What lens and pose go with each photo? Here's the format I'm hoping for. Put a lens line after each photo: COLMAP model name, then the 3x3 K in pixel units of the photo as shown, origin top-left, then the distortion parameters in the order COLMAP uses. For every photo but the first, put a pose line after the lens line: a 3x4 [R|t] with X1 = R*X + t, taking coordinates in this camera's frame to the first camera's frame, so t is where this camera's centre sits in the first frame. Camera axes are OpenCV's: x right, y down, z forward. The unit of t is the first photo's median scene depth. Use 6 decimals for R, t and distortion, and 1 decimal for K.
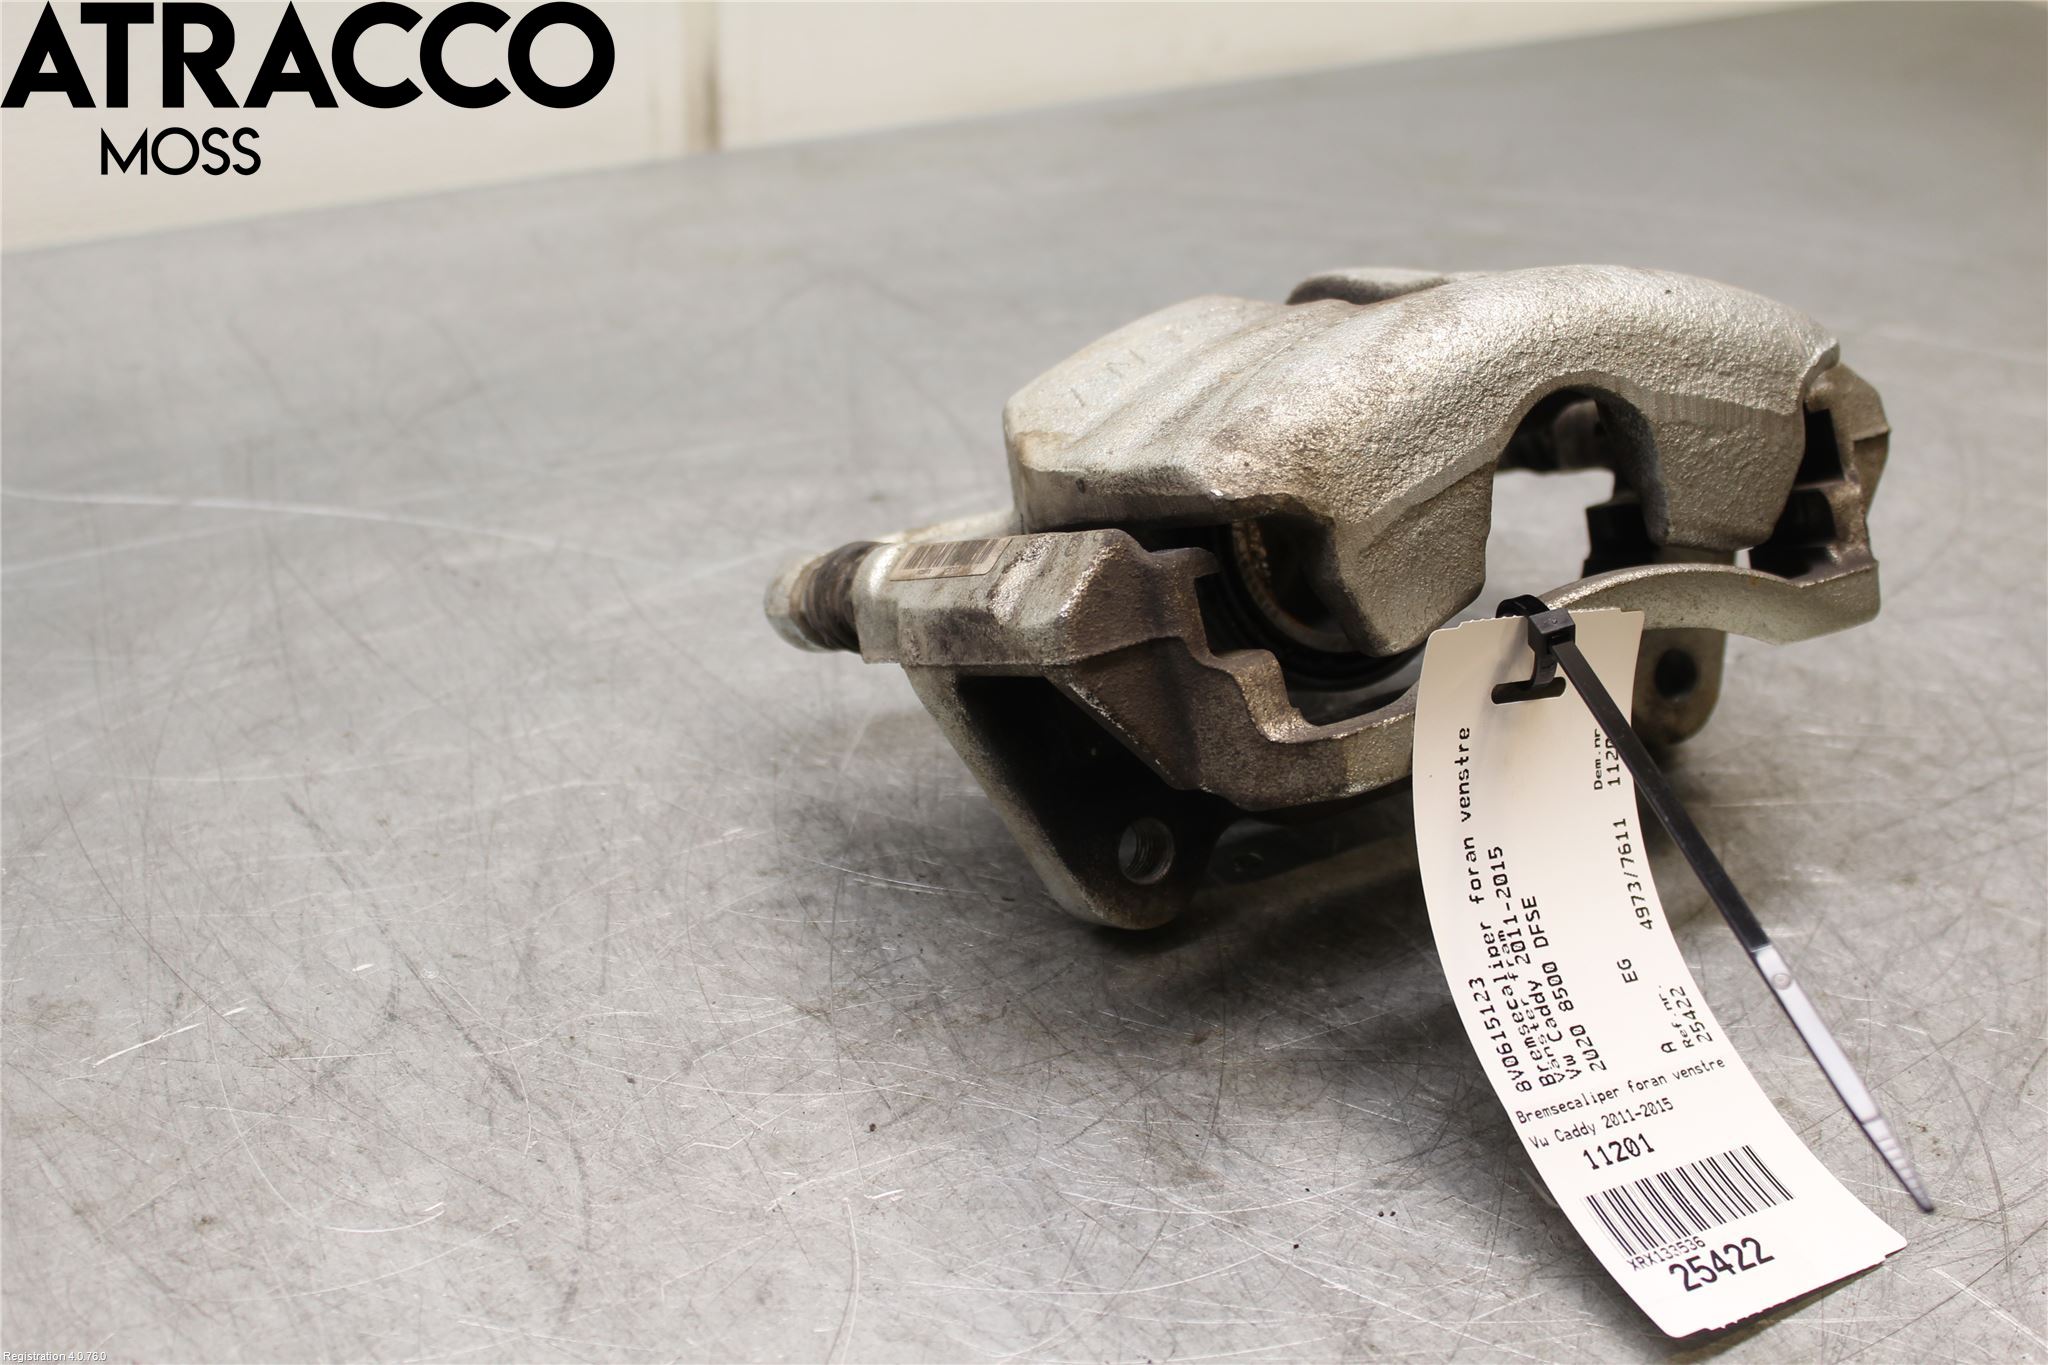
lens RADIAL K [[2581.6, 0, 1024.0], [0, 2581.6, 682.5], [0, 0, 1]] dist [-0.088765, -0.016984]
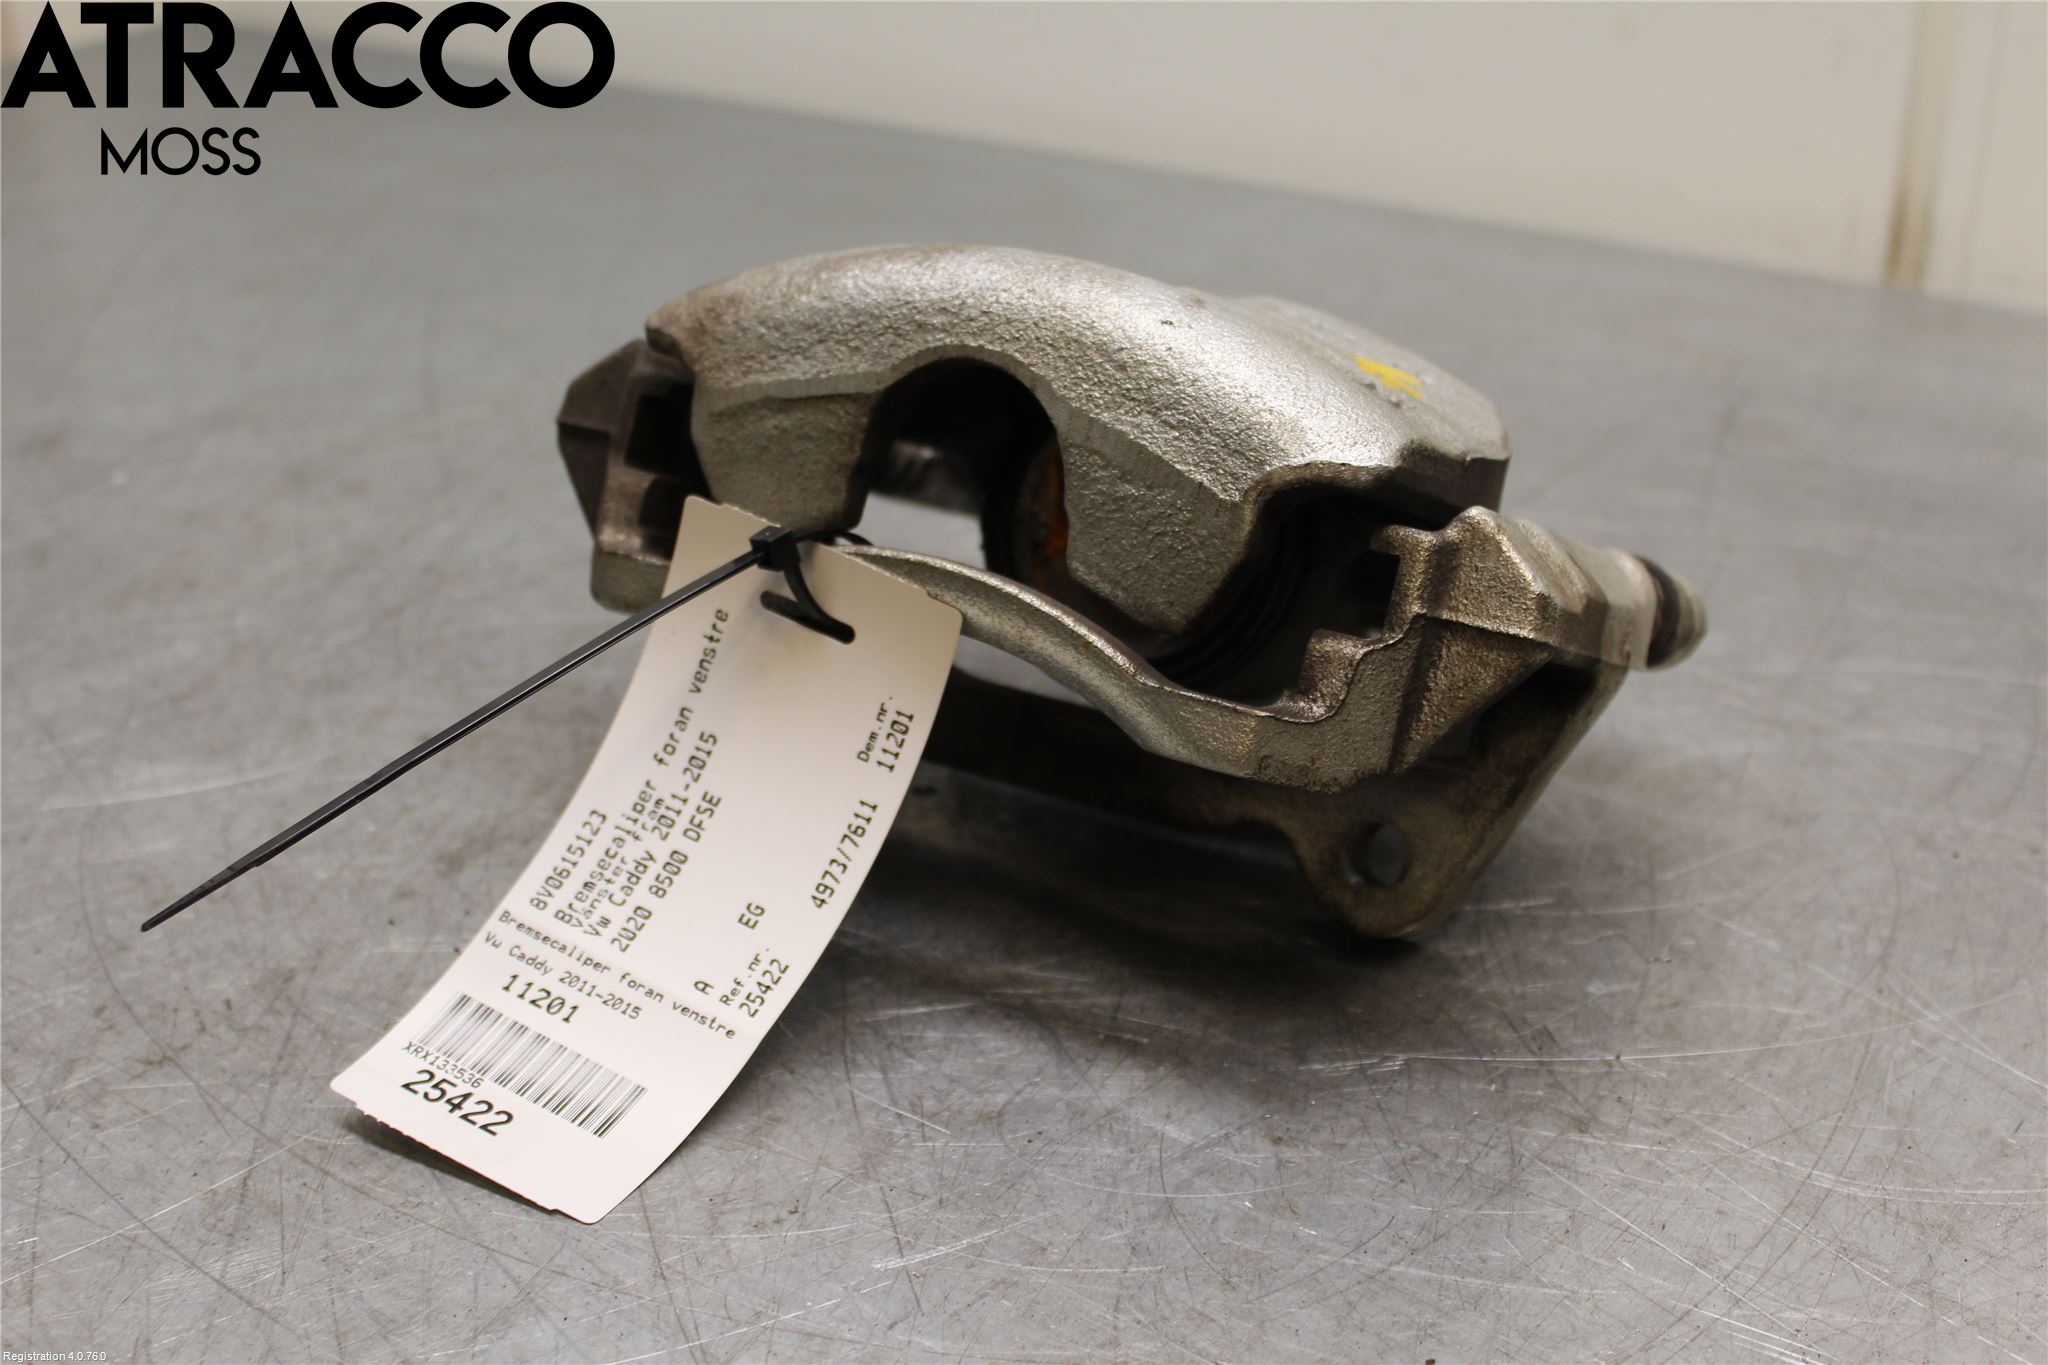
lens RADIAL K [[2581.6, 0, 1024.0], [0, 2581.6, 682.5], [0, 0, 1]] dist [-0.088765, -0.016984]
pose [[0.453982, 0.355075, -0.817204, 1.089456], [-0.426344, 0.891921, 0.150692, -0.165509], [0.782388, 0.279998, 0.556300, 0.521678]]
